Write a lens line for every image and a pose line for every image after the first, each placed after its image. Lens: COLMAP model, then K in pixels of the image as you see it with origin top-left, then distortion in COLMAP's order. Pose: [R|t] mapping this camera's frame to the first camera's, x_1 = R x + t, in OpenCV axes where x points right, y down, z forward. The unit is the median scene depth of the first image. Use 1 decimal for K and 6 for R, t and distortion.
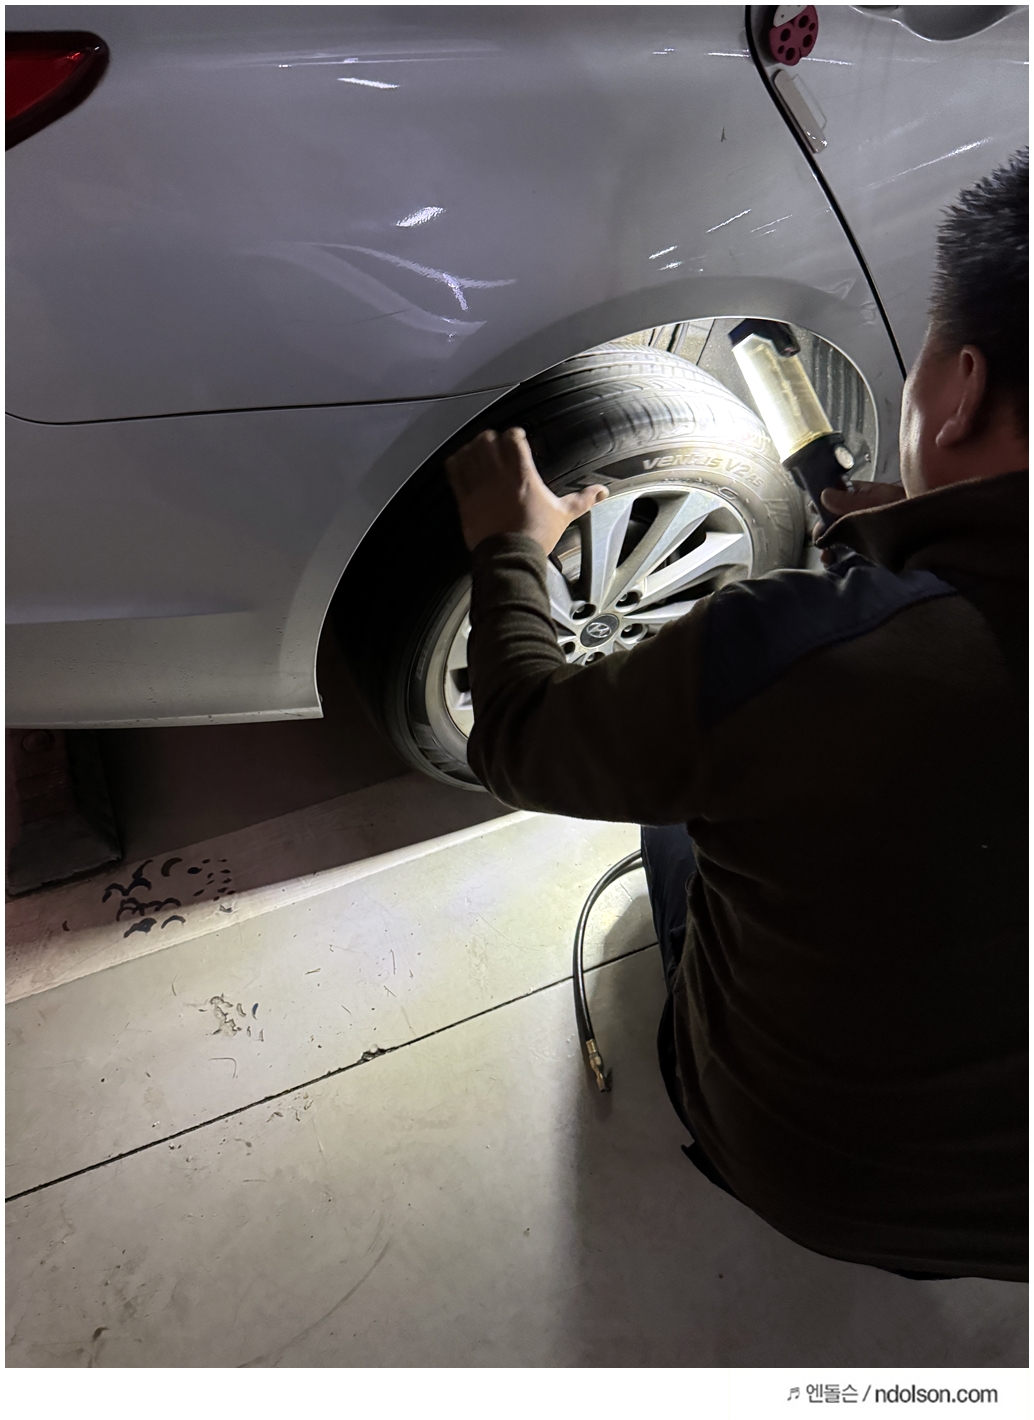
lens RADIAL K [[982.2, 0, 515.2], [0, 982.2, 707.5], [0, 0, 1]] dist [-0.016340, -0.003289]
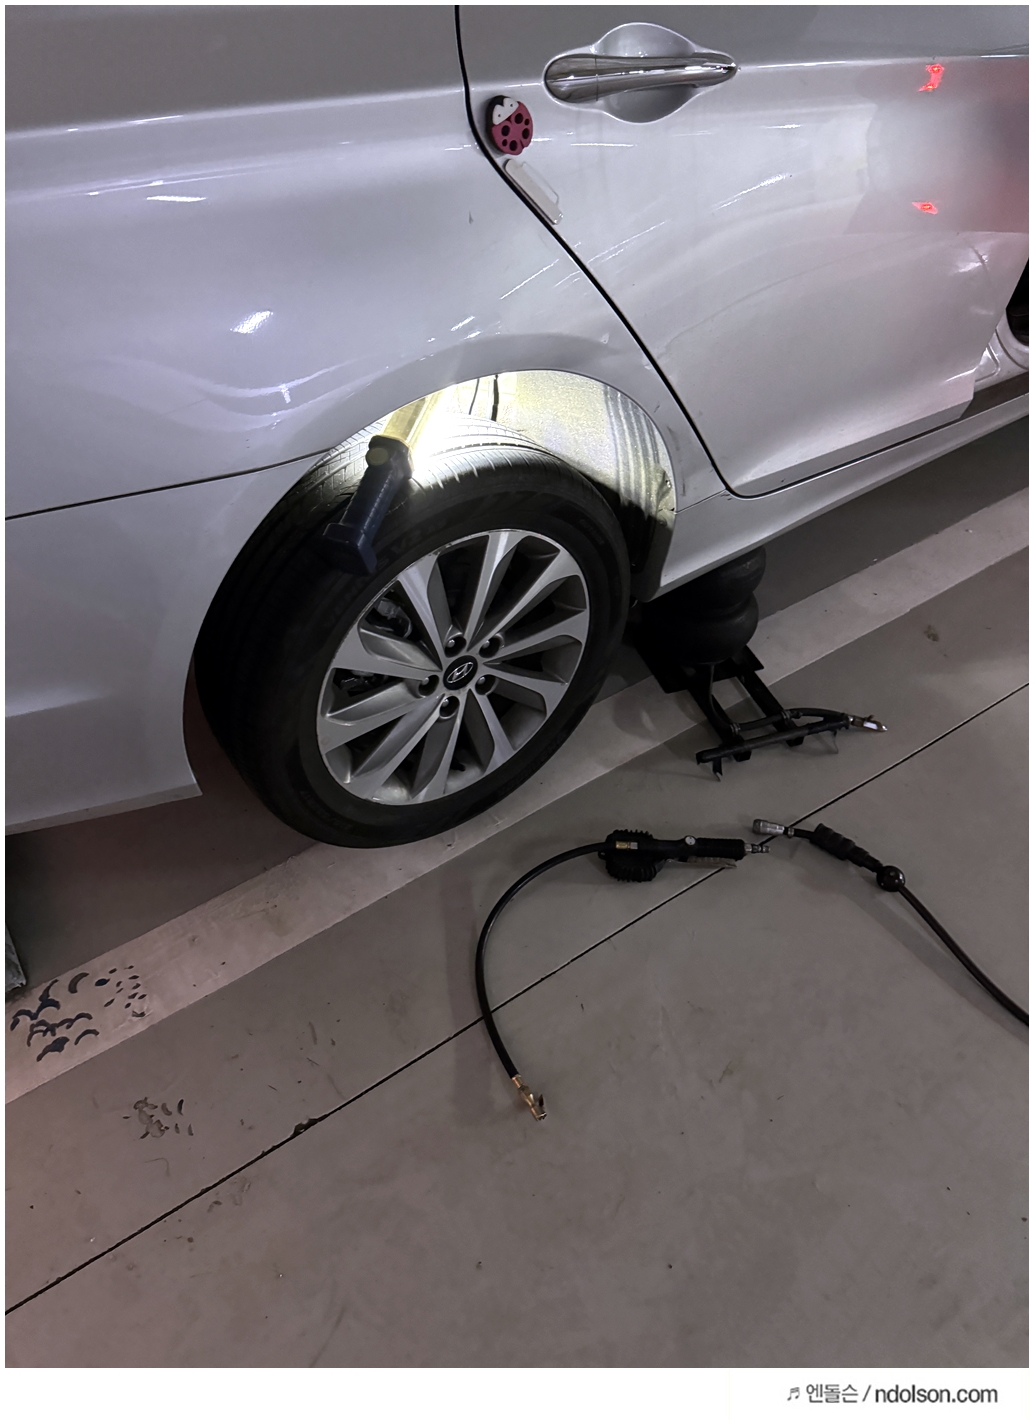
lens RADIAL K [[982.2, 0, 516.8], [0, 982.2, 708.3], [0, 0, 1]] dist [-0.016340, -0.003289]
pose [[0.981963, -0.161981, 0.097523, 0.039086], [0.171293, 0.980515, -0.096171, 0.067086], [-0.080045, 0.111142, 0.990576, -0.056751]]
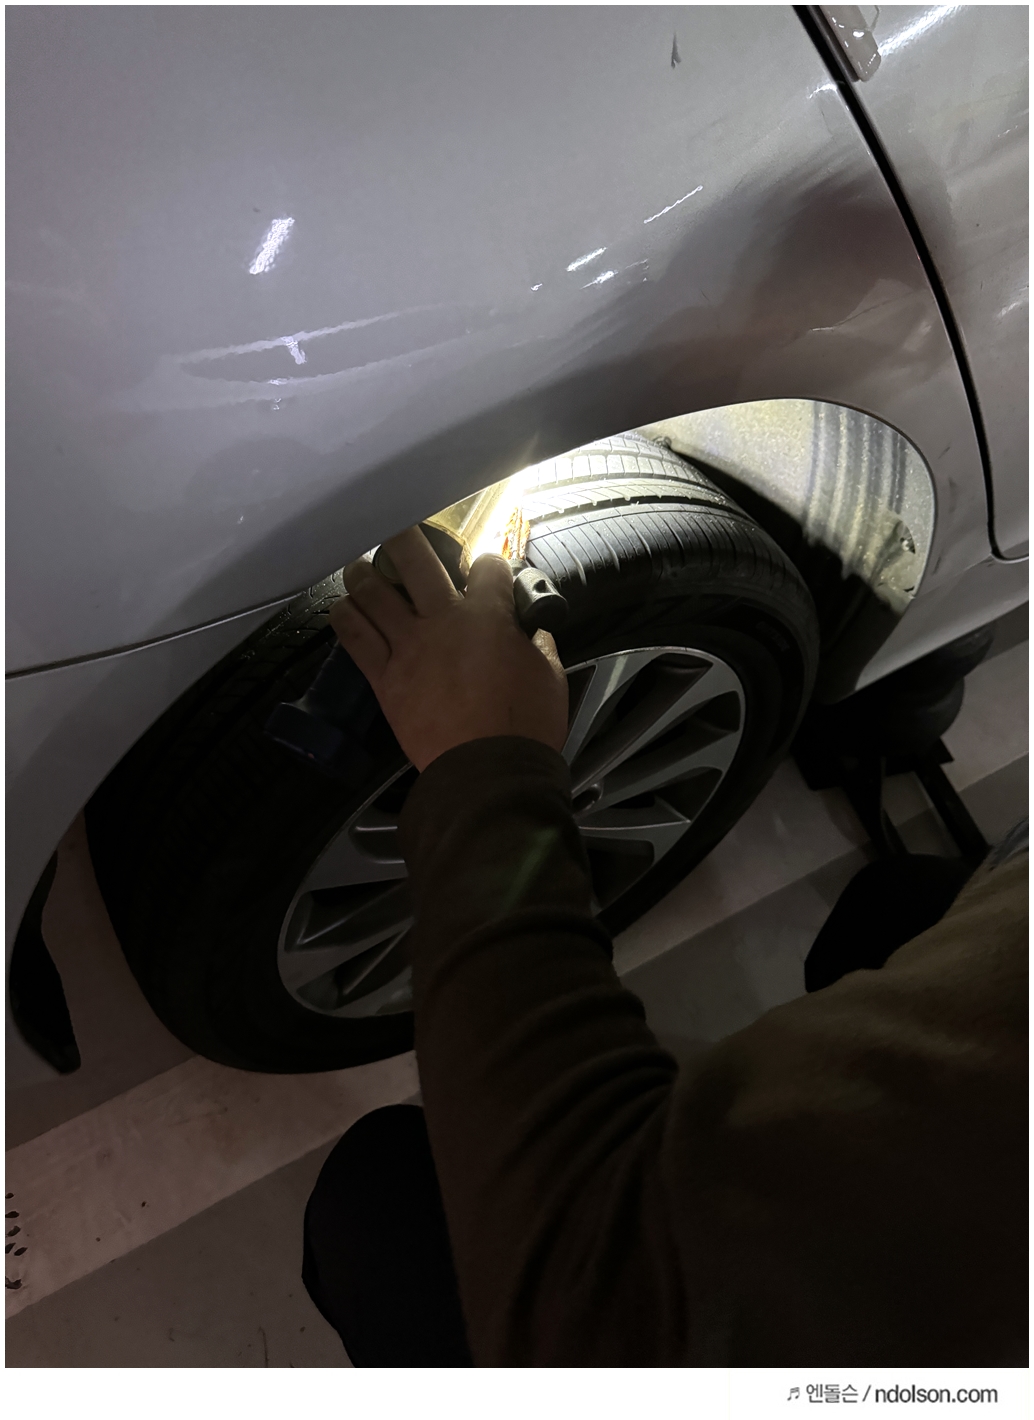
lens RADIAL K [[982.2, 0, 513.6], [0, 982.2, 714.5], [0, 0, 1]] dist [-0.016340, -0.003289]
pose [[0.995069, -0.090796, 0.039930, 0.062183], [0.089089, 0.995111, 0.042636, -0.193619], [-0.043606, -0.038869, 0.998292, 0.353343]]
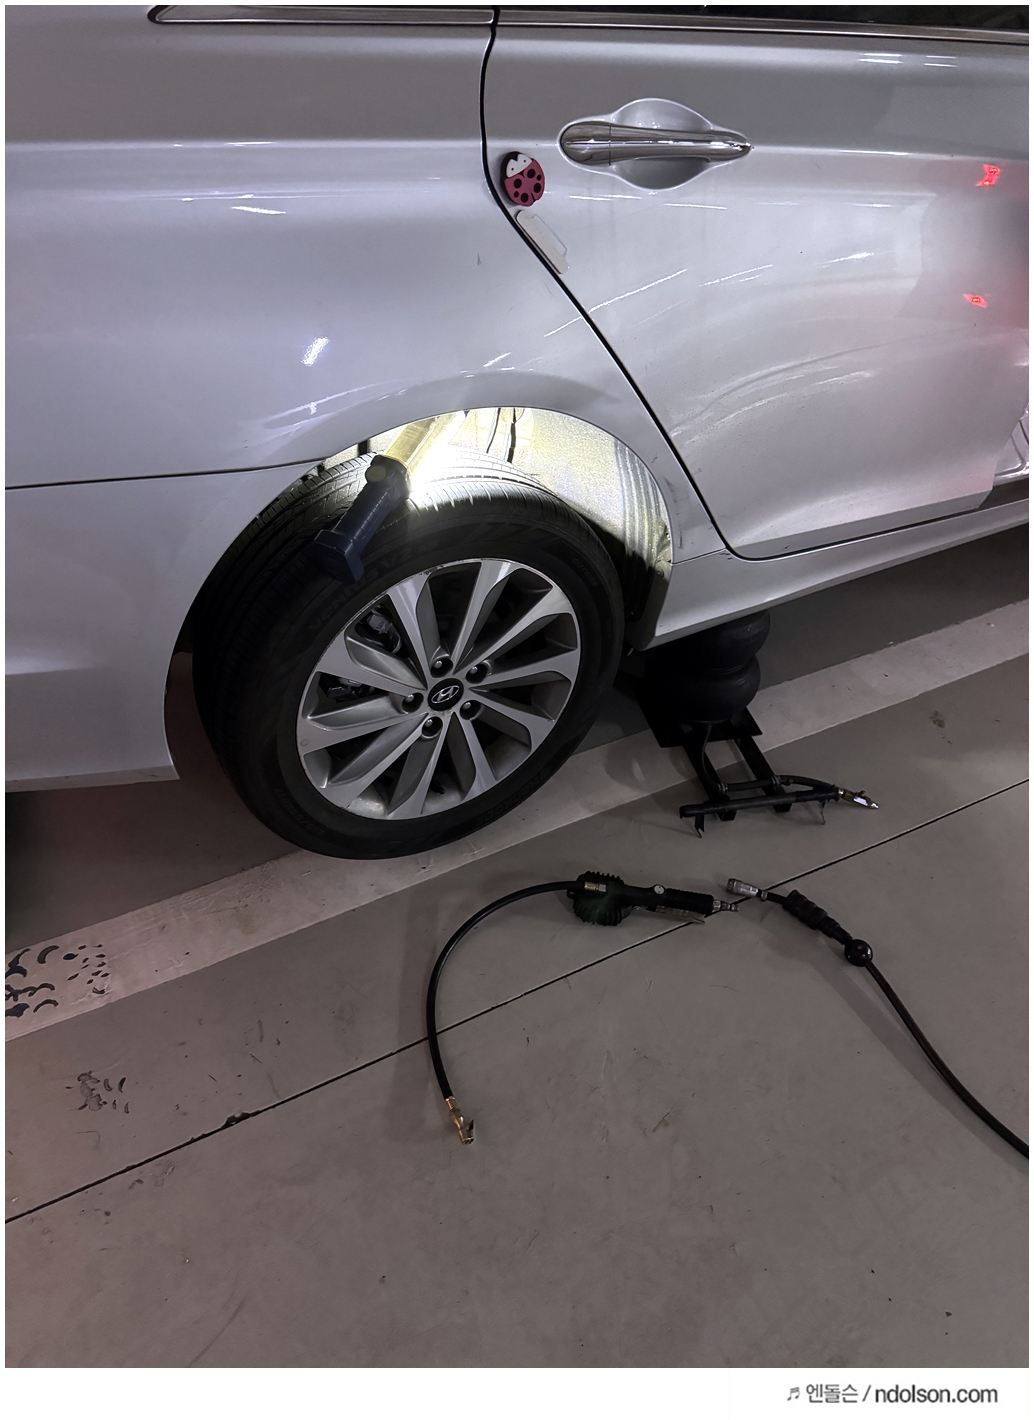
lens RADIAL K [[982.2, 0, 508.9], [0, 982.2, 705.4], [0, 0, 1]] dist [-0.016340, -0.003289]
pose [[0.997868, -0.047355, 0.044904, 0.109268], [0.054587, 0.982757, -0.176660, 0.125314], [-0.035764, 0.178735, 0.983247, -0.081645]]
